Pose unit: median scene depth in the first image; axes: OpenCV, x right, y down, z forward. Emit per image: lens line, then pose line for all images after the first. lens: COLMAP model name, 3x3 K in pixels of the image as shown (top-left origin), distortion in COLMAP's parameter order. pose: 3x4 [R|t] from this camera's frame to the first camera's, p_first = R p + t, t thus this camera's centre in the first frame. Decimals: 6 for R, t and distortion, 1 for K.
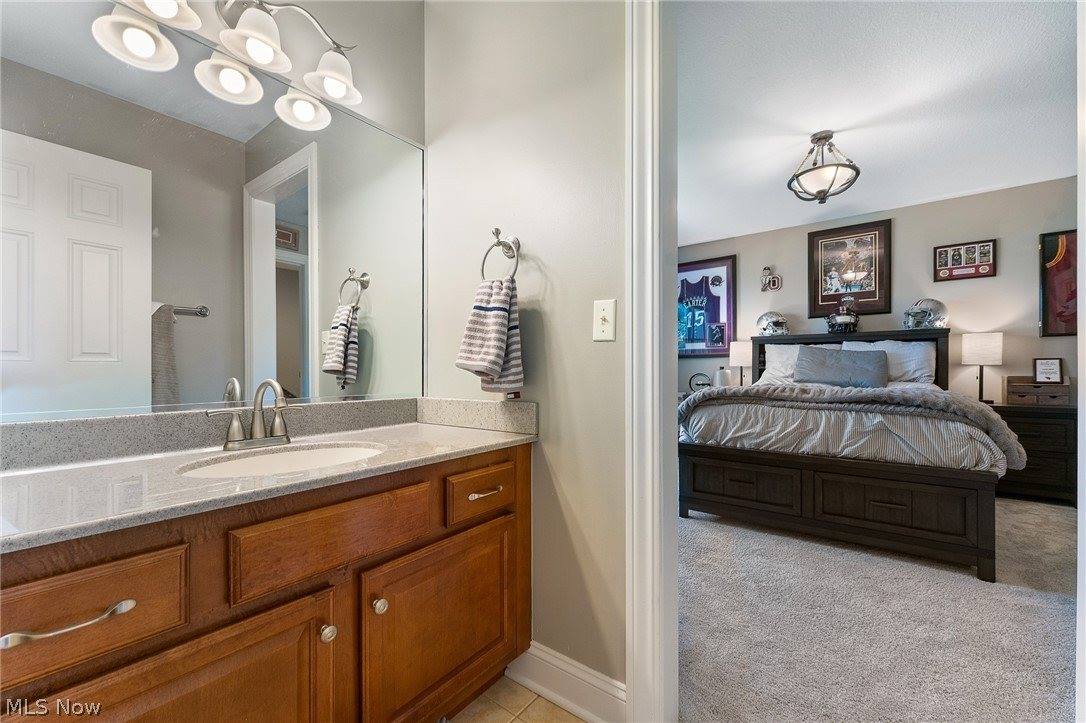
lens RADIAL K [[432.7, 0, 537.4], [0, 432.7, 369.2], [0, 0, 1]] dist [-0.006093, -0.000781]
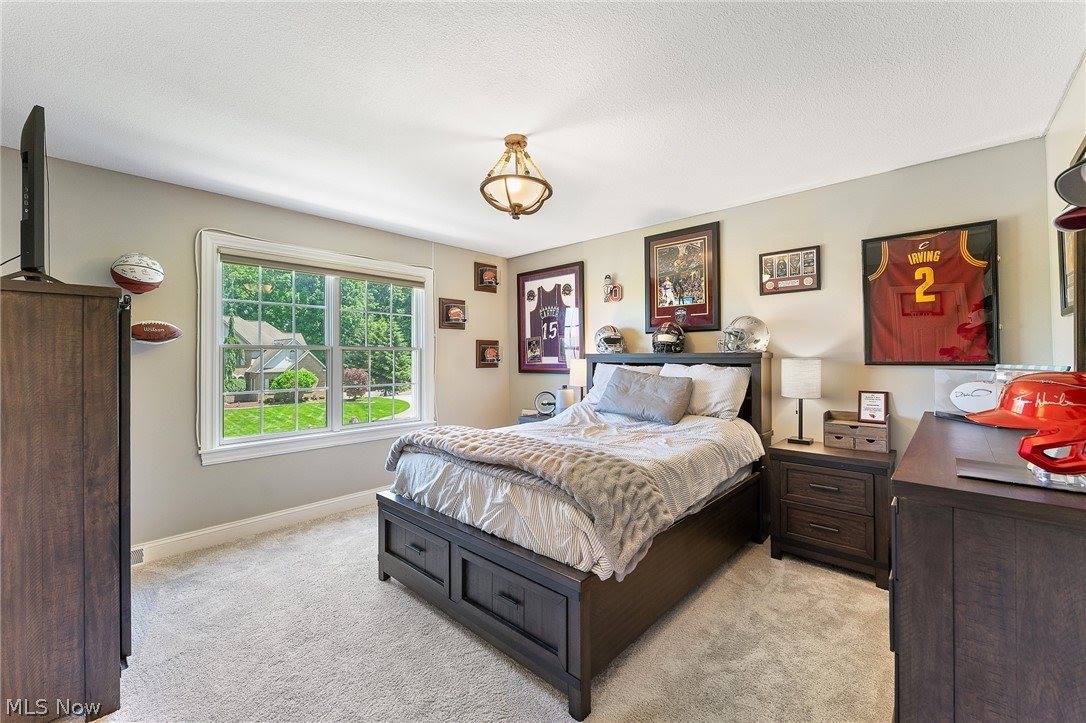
lens RADIAL K [[432.7, 0, 548.6], [0, 432.7, 350.8], [0, 0, 1]] dist [-0.006093, -0.000781]
pose [[0.996622, -0.001104, -0.082113, 0.553675], [0.000369, 0.999960, -0.008969, -0.082643], [0.082119, 0.008908, 0.996583, 0.111805]]
